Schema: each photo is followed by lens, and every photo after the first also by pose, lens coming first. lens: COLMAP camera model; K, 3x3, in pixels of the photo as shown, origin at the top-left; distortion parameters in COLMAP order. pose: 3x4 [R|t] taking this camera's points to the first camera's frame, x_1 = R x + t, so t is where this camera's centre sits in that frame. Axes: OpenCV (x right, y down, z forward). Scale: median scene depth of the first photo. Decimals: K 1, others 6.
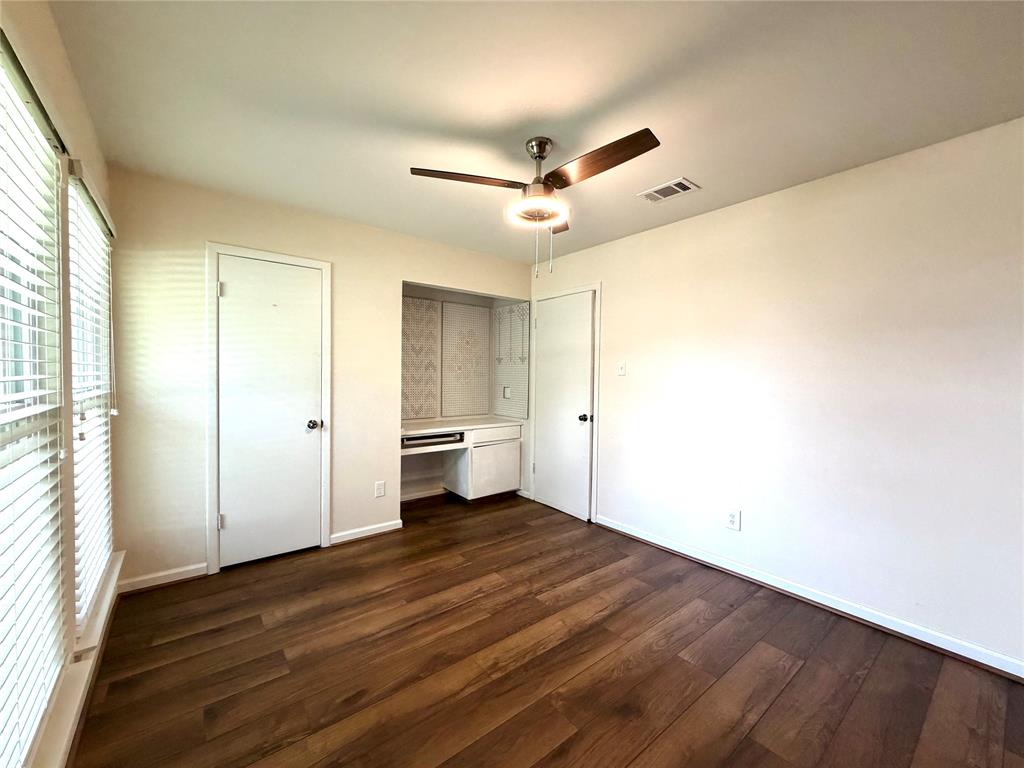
lens RADIAL K [[409.6, 0, 506.5], [0, 409.6, 384.2], [0, 0, 1]] dist [0.000597, -0.000168]
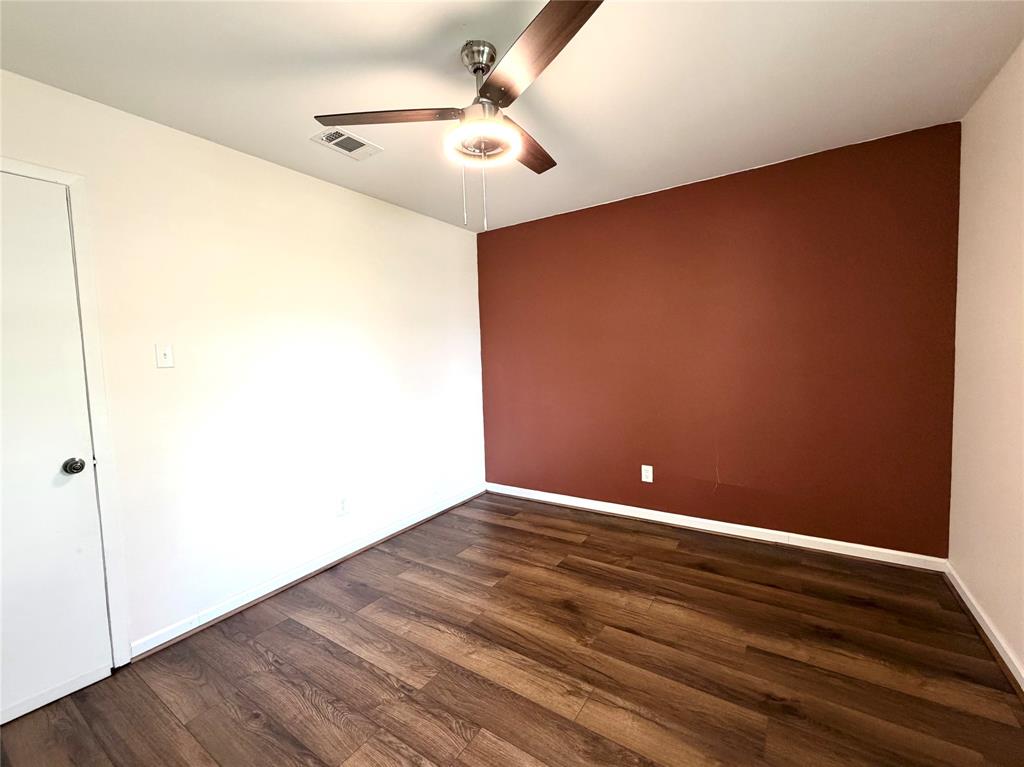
lens RADIAL K [[434.3, 0, 503.5], [0, 434.3, 378.1], [0, 0, 1]] dist [-0.002006, 0.000073]
pose [[-0.307425, -0.052114, 0.950144, -0.653747], [0.055843, 0.995790, 0.072686, -0.035831], [-0.949932, 0.075405, -0.303221, 1.099448]]
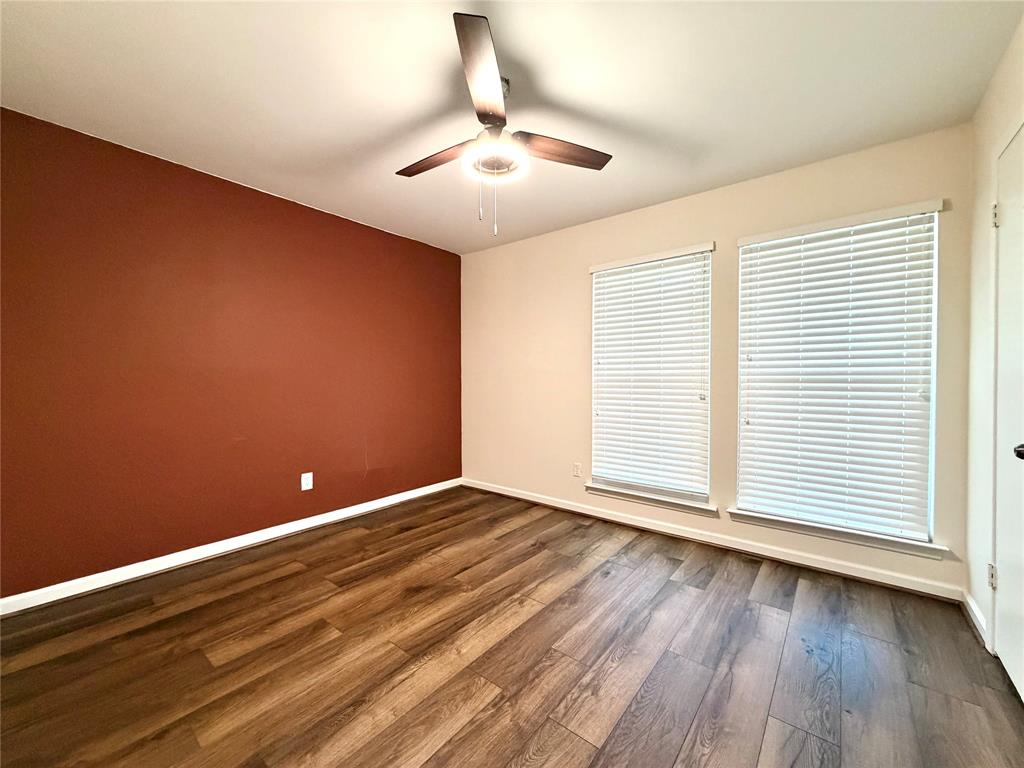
lens RADIAL K [[409.6, 0, 506.0], [0, 409.6, 383.5], [0, 0, 1]] dist [0.000597, -0.000168]
pose [[-0.975134, -0.009540, -0.221412, 0.219498], [-0.018436, 0.999102, 0.038145, 0.027389], [0.220850, 0.041278, -0.974434, 1.675351]]
